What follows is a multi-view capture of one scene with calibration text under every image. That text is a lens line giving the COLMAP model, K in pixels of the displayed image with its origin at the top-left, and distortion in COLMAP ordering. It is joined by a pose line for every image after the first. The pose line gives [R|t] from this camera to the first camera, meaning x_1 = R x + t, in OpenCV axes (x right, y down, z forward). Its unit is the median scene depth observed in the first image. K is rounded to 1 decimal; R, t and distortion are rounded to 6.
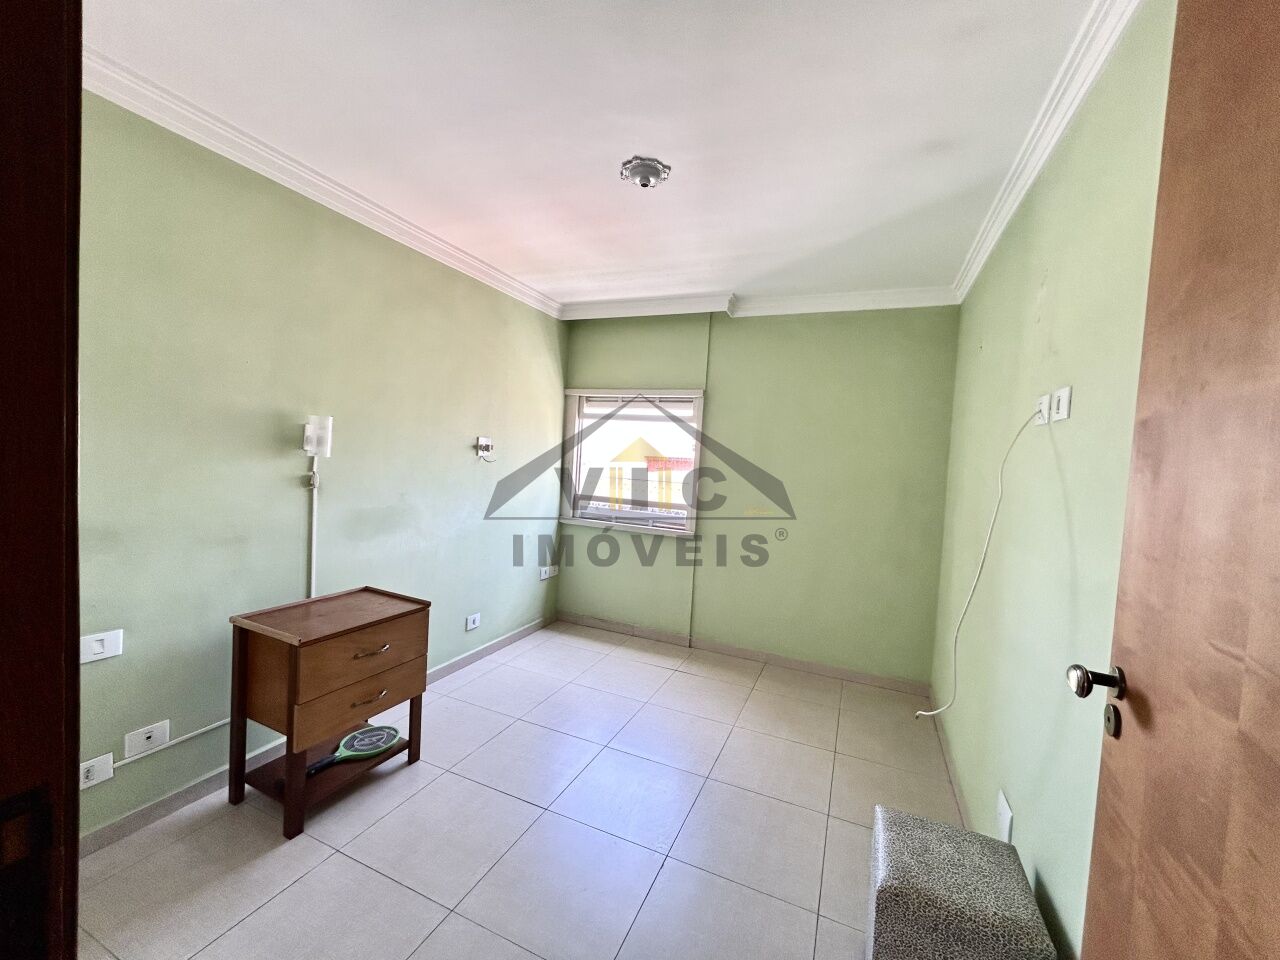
lens RADIAL K [[516.9, 0, 640.0], [0, 516.9, 480.0], [0, 0, 1]] dist [-0.006868, 0.004100]
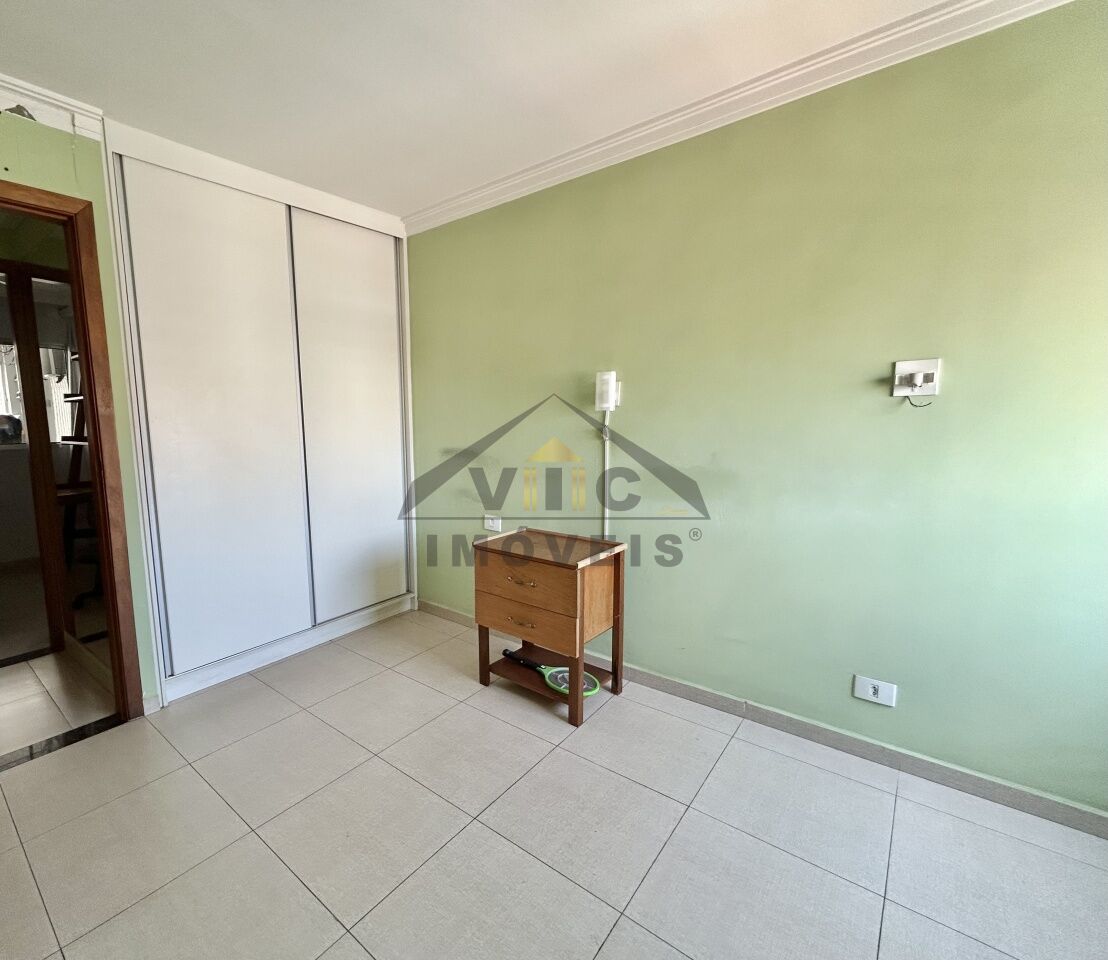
lens RADIAL K [[522.7, 0, 552.7], [0, 522.7, 493.3], [0, 0, 1]] dist [-0.000910, -0.000297]
pose [[-0.261565, 0.069801, -0.962659, 0.401942], [-0.054187, 0.994747, 0.086851, 0.032516], [0.963664, 0.074881, -0.256409, 1.007820]]
